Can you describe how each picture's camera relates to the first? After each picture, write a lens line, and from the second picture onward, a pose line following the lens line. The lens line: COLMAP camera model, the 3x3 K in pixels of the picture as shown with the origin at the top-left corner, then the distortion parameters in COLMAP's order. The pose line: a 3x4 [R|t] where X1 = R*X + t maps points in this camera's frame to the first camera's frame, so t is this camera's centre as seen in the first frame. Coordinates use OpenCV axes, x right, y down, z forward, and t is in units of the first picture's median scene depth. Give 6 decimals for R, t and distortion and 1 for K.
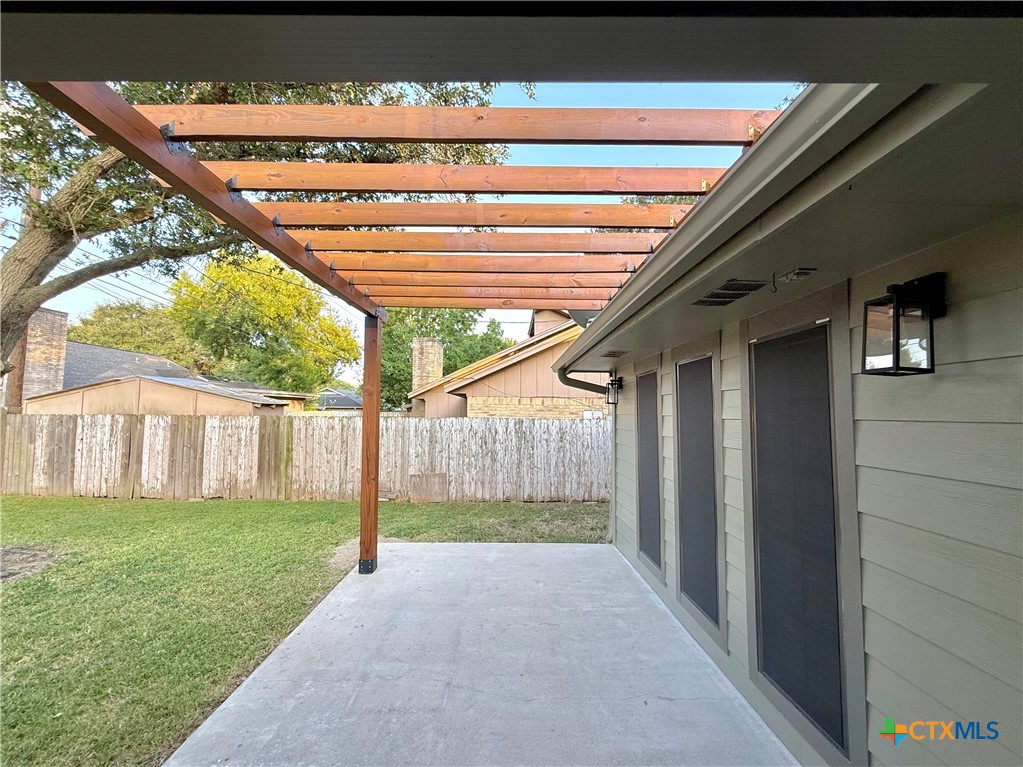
lens RADIAL K [[416.1, 0, 510.2], [0, 416.1, 385.3], [0, 0, 1]] dist [0.001060, -0.000052]
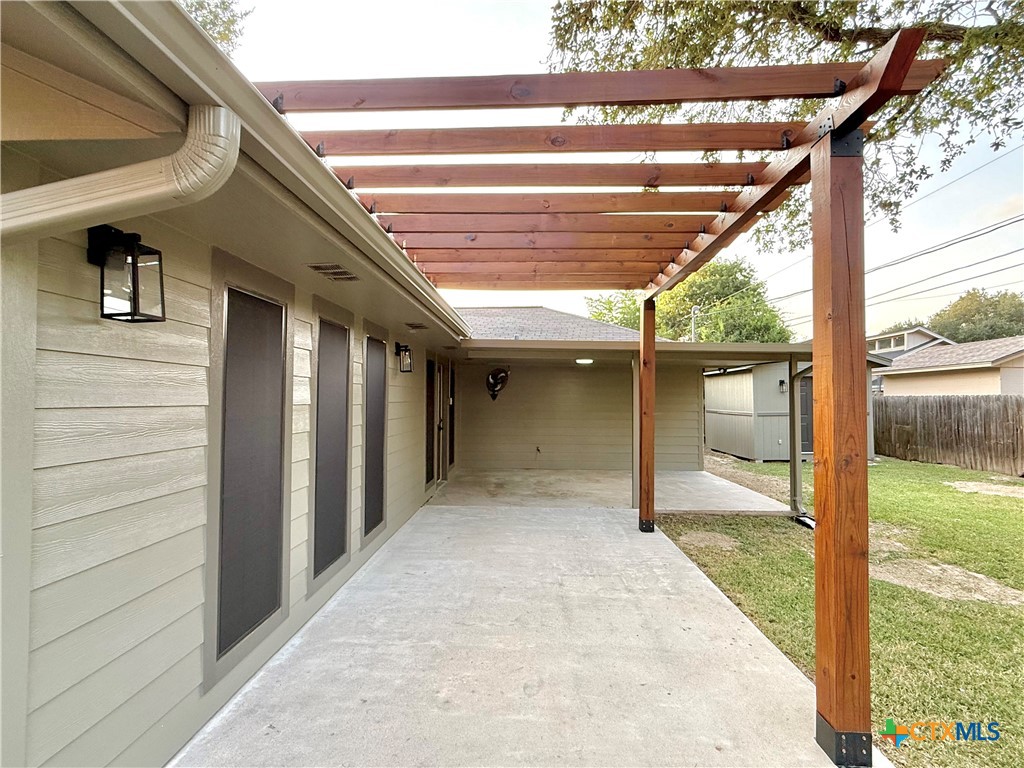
lens RADIAL K [[487.2, 0, 512.0], [0, 487.2, 386.6], [0, 0, 1]] dist [0.000673, 0.000738]
pose [[-0.998799, -0.006252, 0.048594, -0.046708], [-0.010611, 0.995887, -0.089976, 0.166568], [-0.047831, -0.090384, -0.994758, 1.881499]]
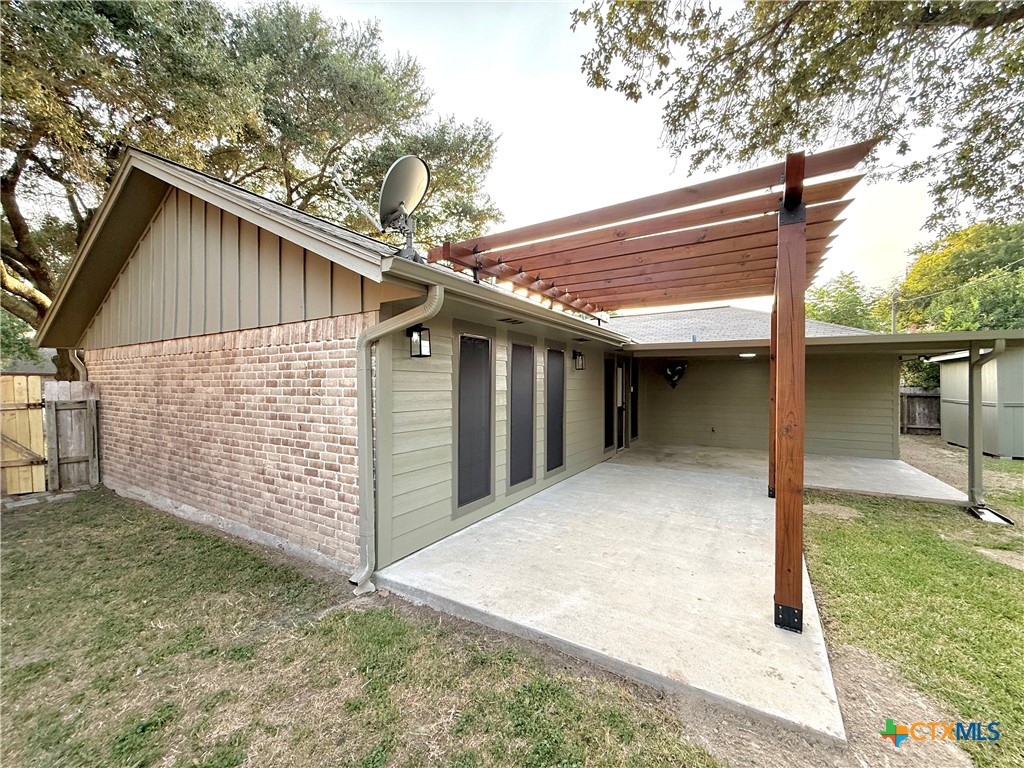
lens RADIAL K [[404.7, 0, 510.4], [0, 404.7, 384.8], [0, 0, 1]] dist [-0.000656, -0.000163]
pose [[-0.844008, -0.003167, 0.536322, -0.387927], [-0.040414, 0.997515, -0.057709, 0.181595], [-0.534806, -0.070382, -0.842039, 2.159707]]
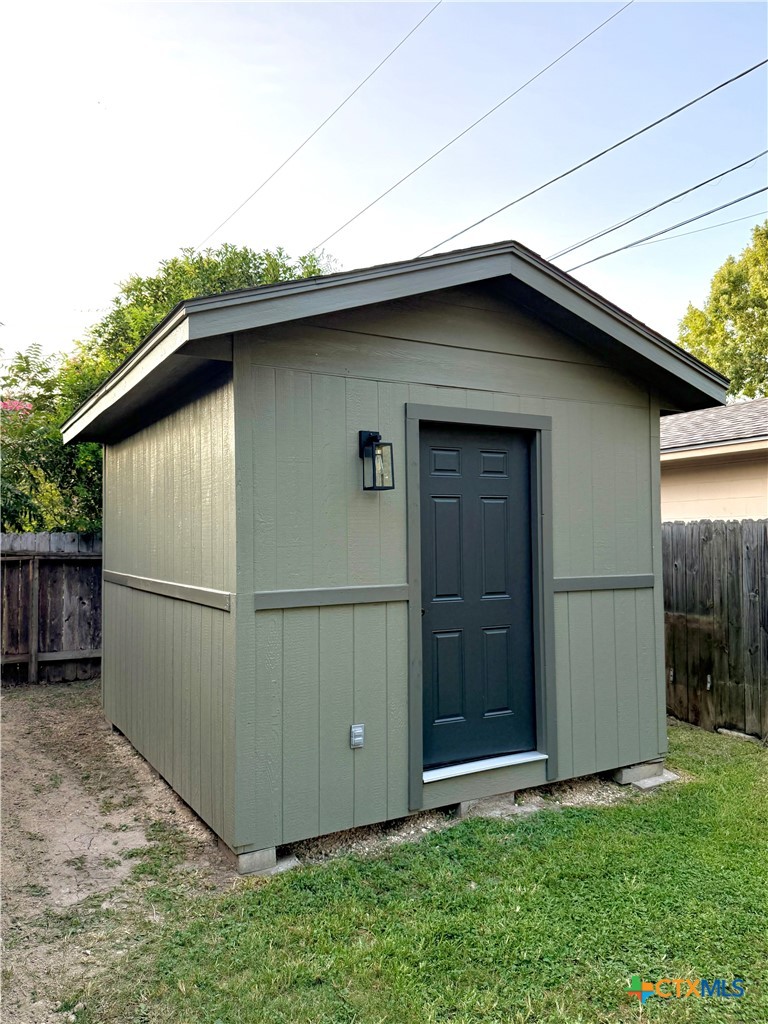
lens RADIAL K [[818.8, 0, 384.0], [0, 818.8, 512.0], [0, 0, 1]] dist [0.001477, 0.000294]
pose [[-0.875491, -0.019877, -0.482825, -1.318613], [0.028401, 0.995310, -0.092473, 0.004406], [0.482399, -0.094672, -0.870821, -0.773107]]
